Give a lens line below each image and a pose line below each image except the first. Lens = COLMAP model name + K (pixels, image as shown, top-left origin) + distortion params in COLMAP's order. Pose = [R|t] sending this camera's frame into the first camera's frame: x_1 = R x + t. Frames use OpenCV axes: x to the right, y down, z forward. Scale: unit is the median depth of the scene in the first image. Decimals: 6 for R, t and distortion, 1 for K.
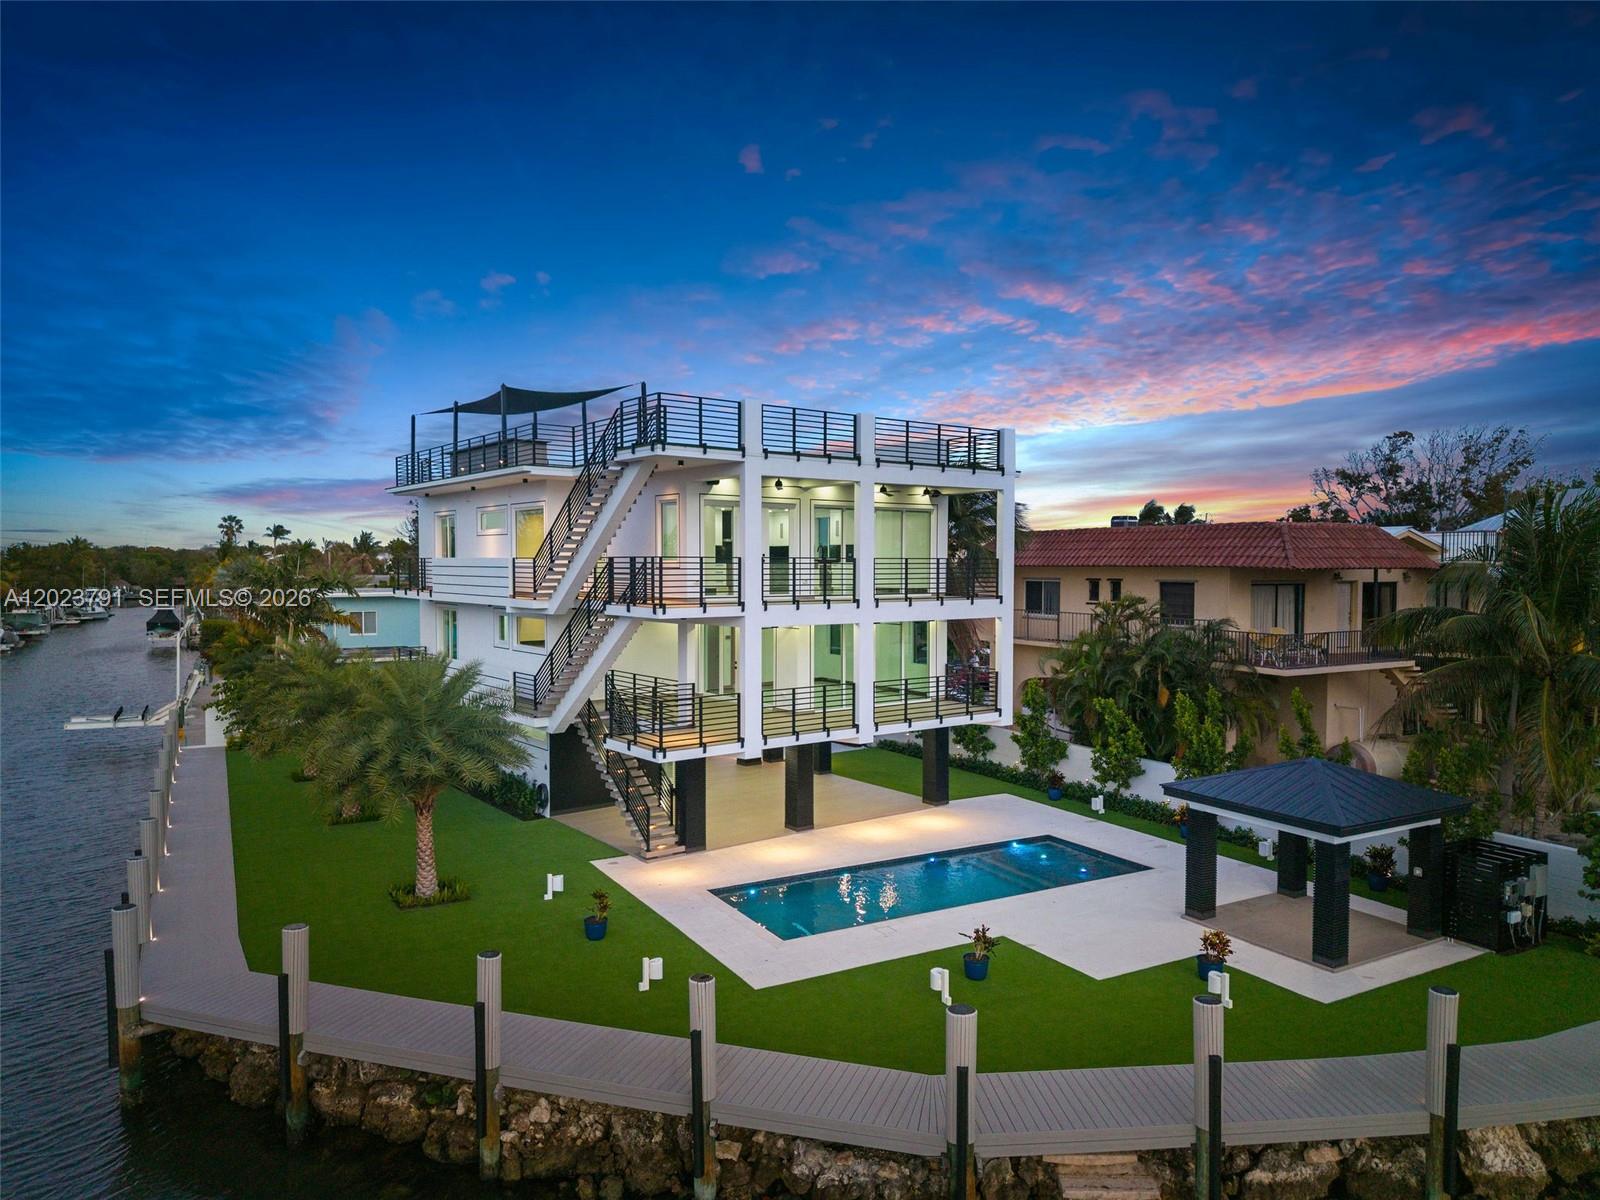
lens RADIAL K [[989.0, 0, 800.7], [0, 989.0, 612.8], [0, 0, 1]] dist [-0.006988, 0.001313]
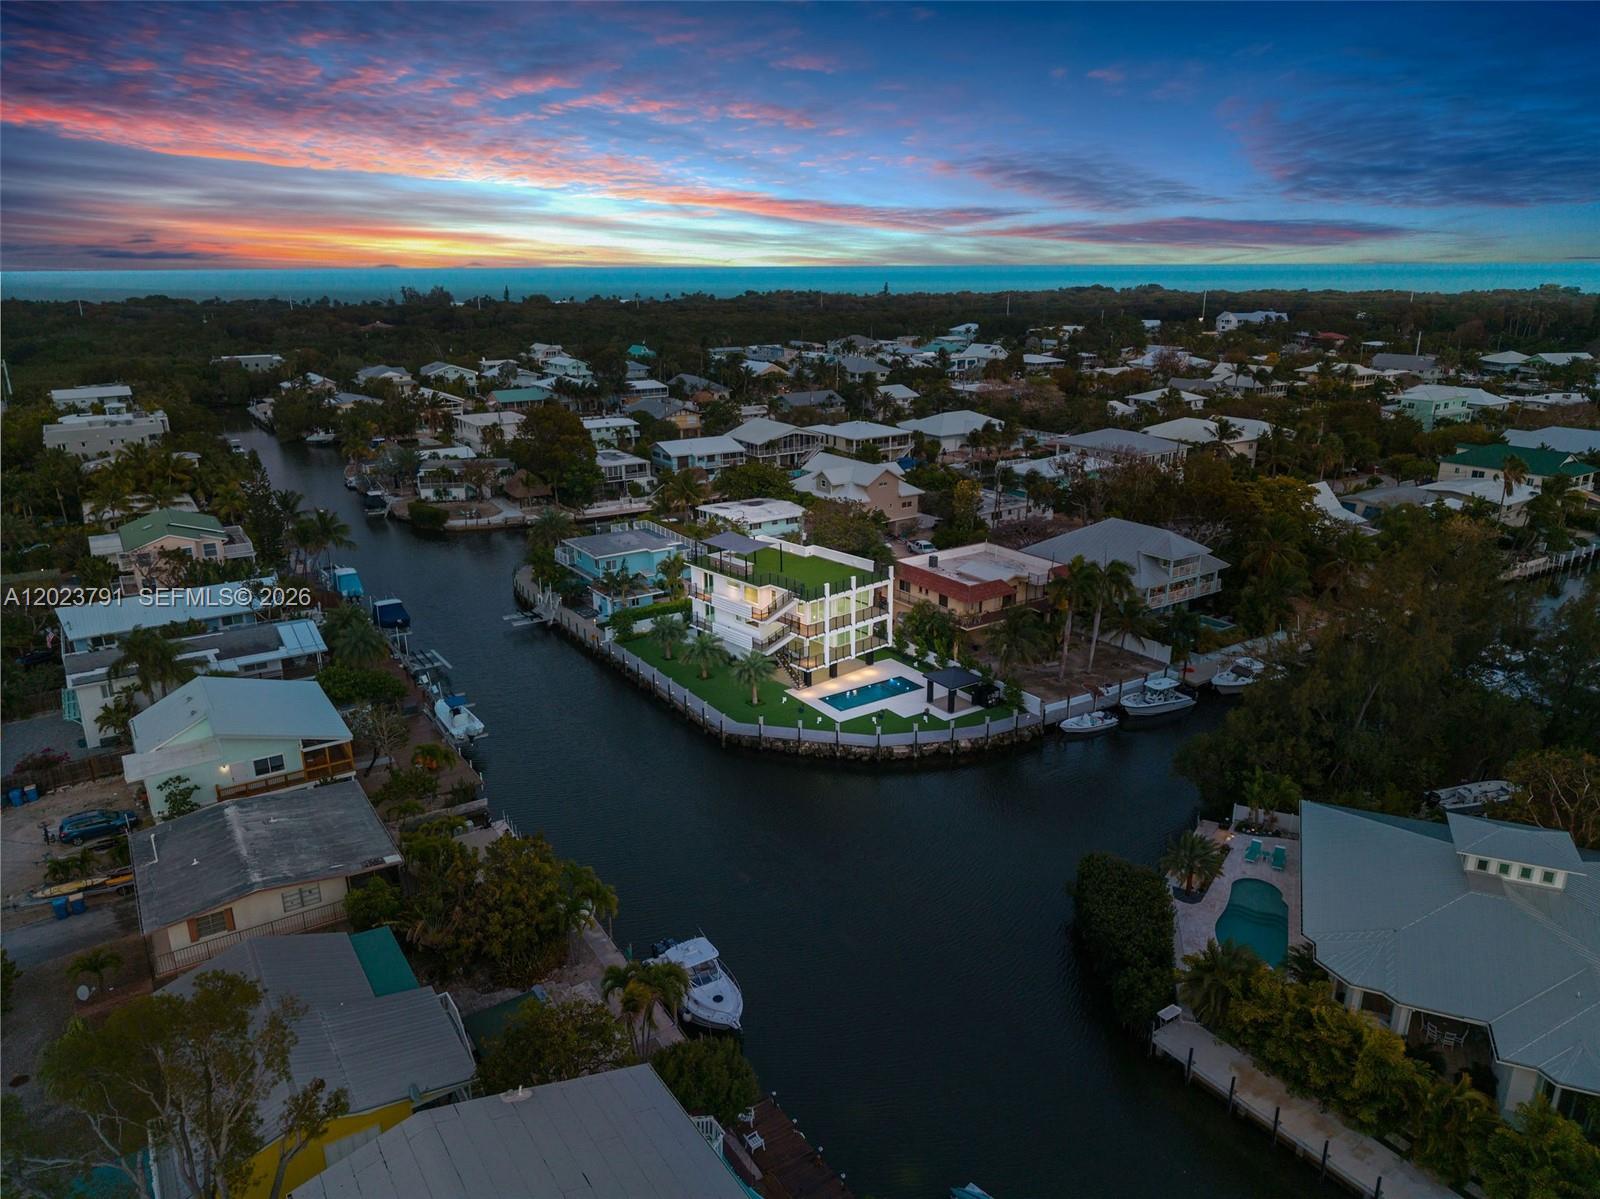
lens RADIAL K [[989.0, 0, 794.0], [0, 989.0, 604.0], [0, 0, 1]] dist [-0.006988, 0.001313]
pose [[0.995830, -0.029714, 0.086257, -0.567767], [0.003963, 0.958671, 0.284489, -1.353598], [-0.091146, -0.282961, 0.954791, -3.010825]]
